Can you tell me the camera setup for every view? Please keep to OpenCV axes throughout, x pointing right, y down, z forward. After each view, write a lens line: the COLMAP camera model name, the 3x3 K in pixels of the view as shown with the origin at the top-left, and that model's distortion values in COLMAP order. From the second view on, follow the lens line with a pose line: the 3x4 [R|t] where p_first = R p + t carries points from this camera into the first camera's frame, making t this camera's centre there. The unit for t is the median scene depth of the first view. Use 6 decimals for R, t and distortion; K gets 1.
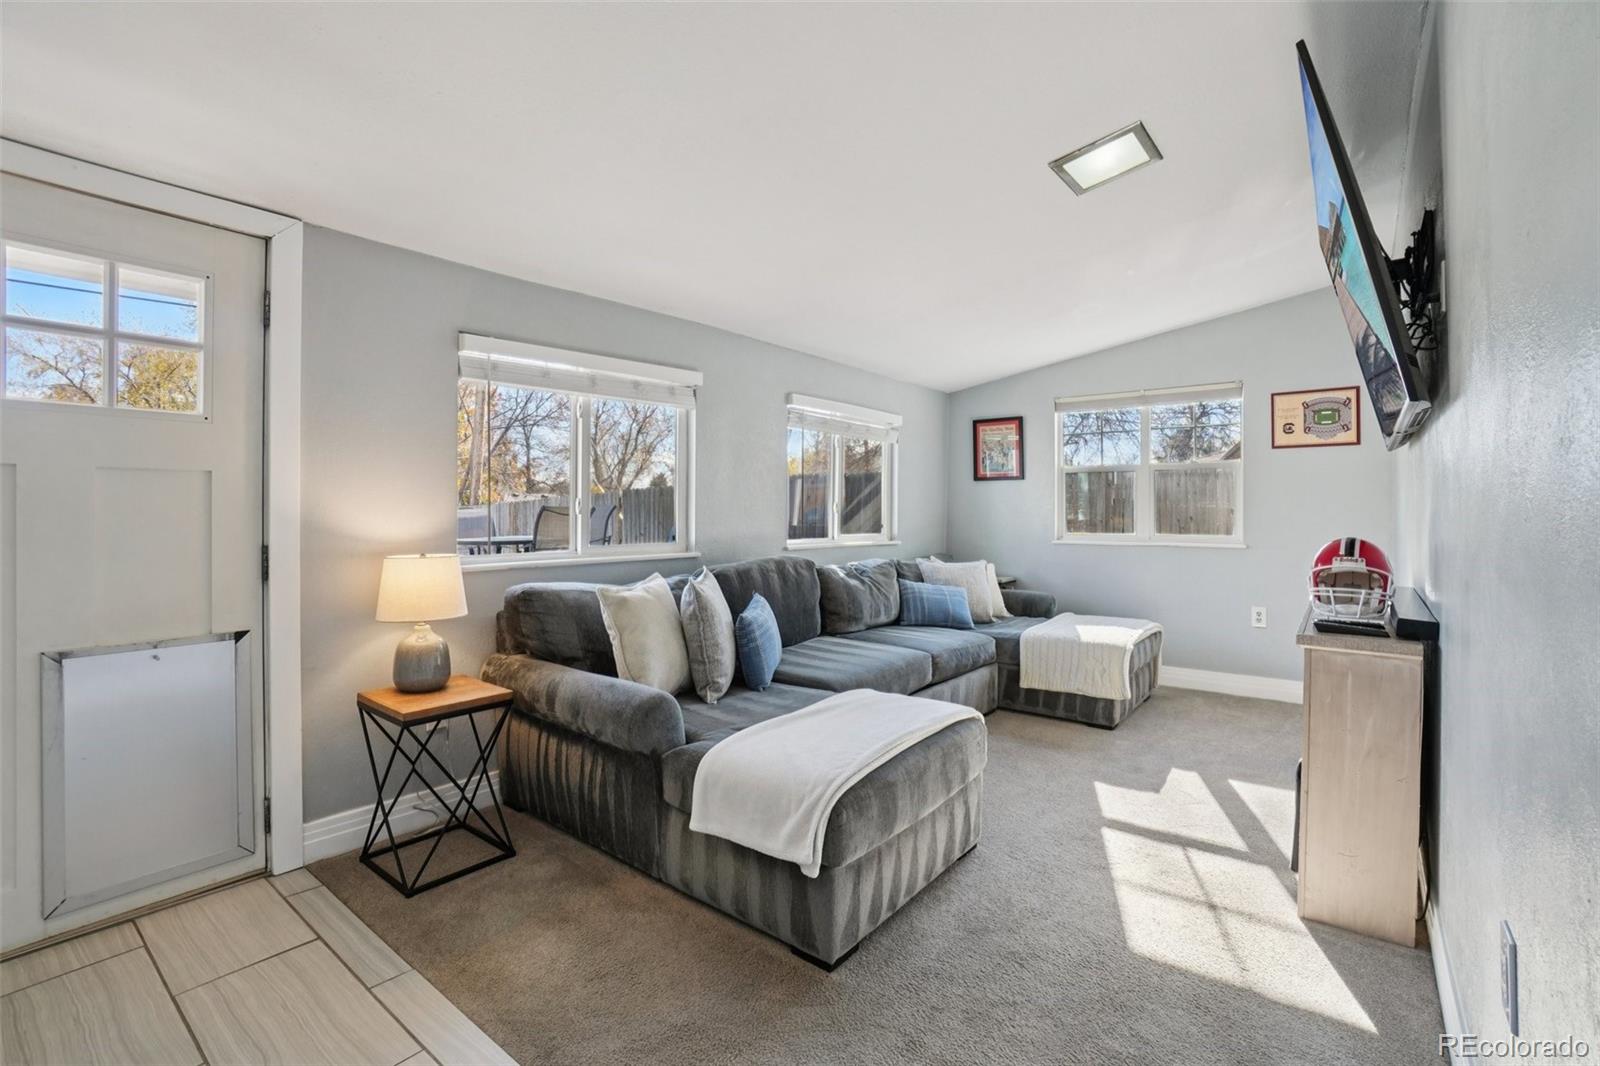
lens RADIAL K [[705.4, 0, 800.0], [0, 705.4, 533.0], [0, 0, 1]] dist [-0.063734, 0.020318]
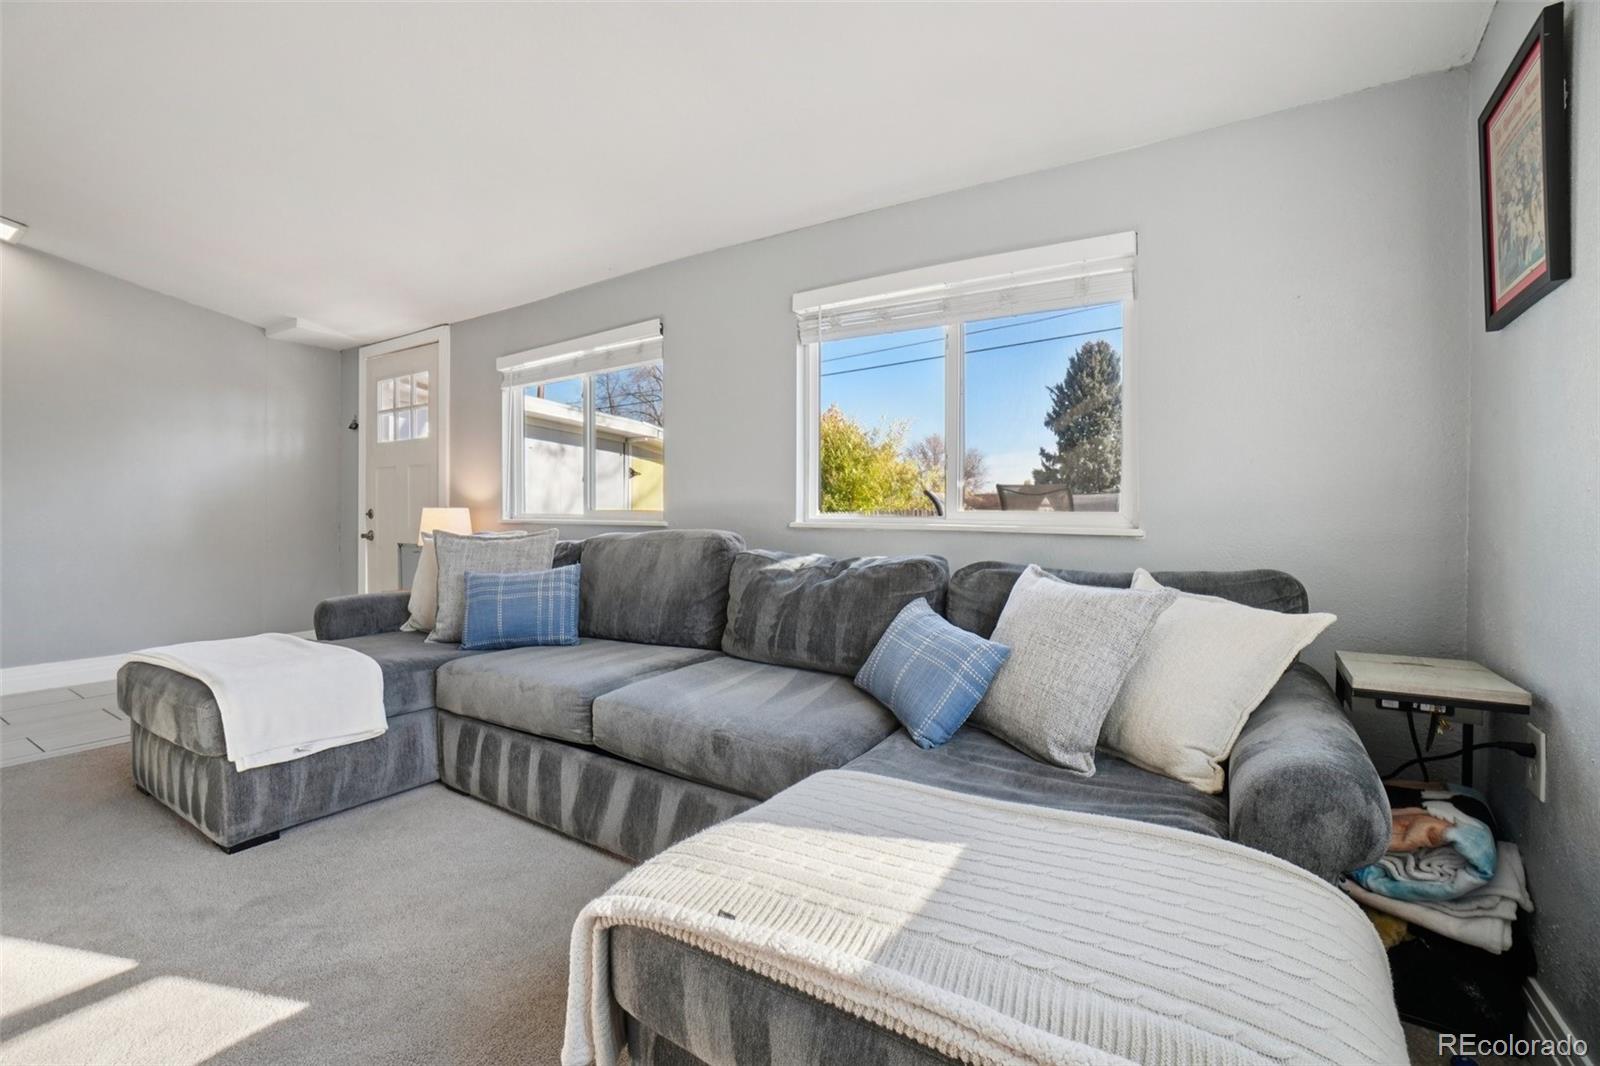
lens RADIAL K [[705.4, 0, 800.0], [0, 705.4, 533.0], [0, 0, 1]] dist [-0.063734, 0.020318]
pose [[0.101158, 0.029698, -0.994427, 0.648677], [-0.035784, 0.999016, 0.026195, 0.012593], [0.994227, 0.032934, 0.102121, 0.920914]]
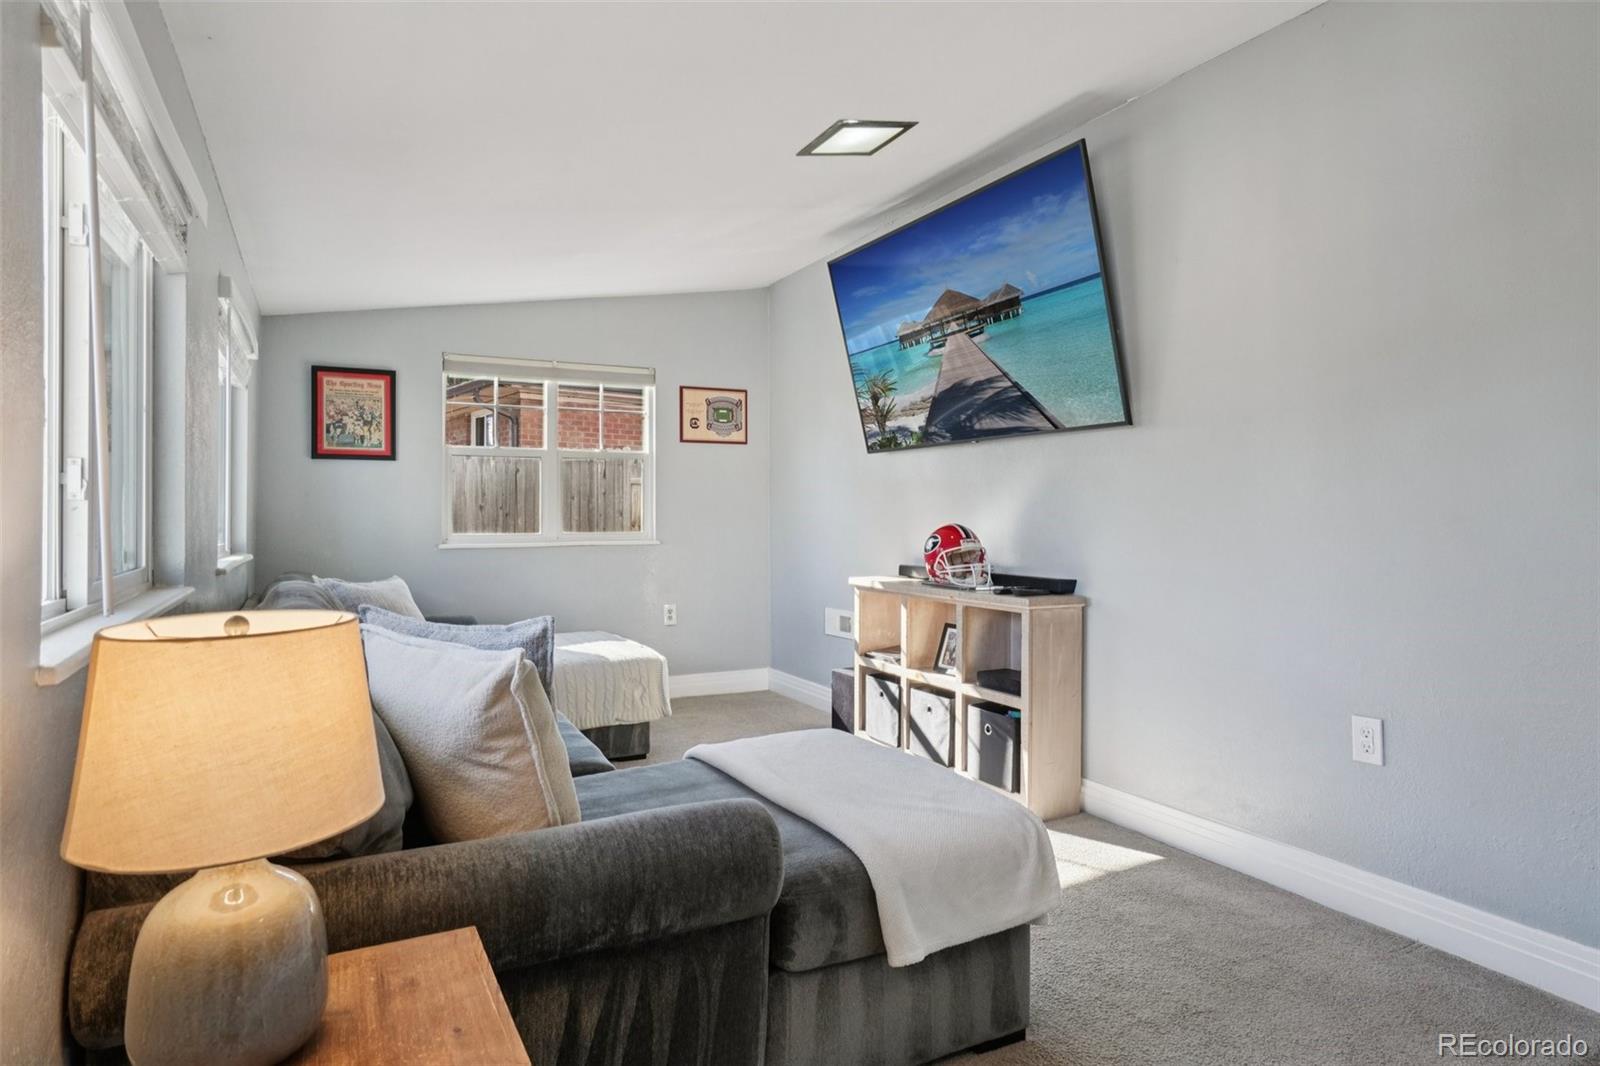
lens RADIAL K [[899.8, 0, 800.0], [0, 899.8, 533.0], [0, 0, 1]] dist [-0.037809, -0.000118]
pose [[0.403346, -0.019396, 0.914842, -0.432849], [0.027330, 0.999585, 0.009143, 0.000488], [-0.914639, 0.021315, 0.403709, 0.330531]]
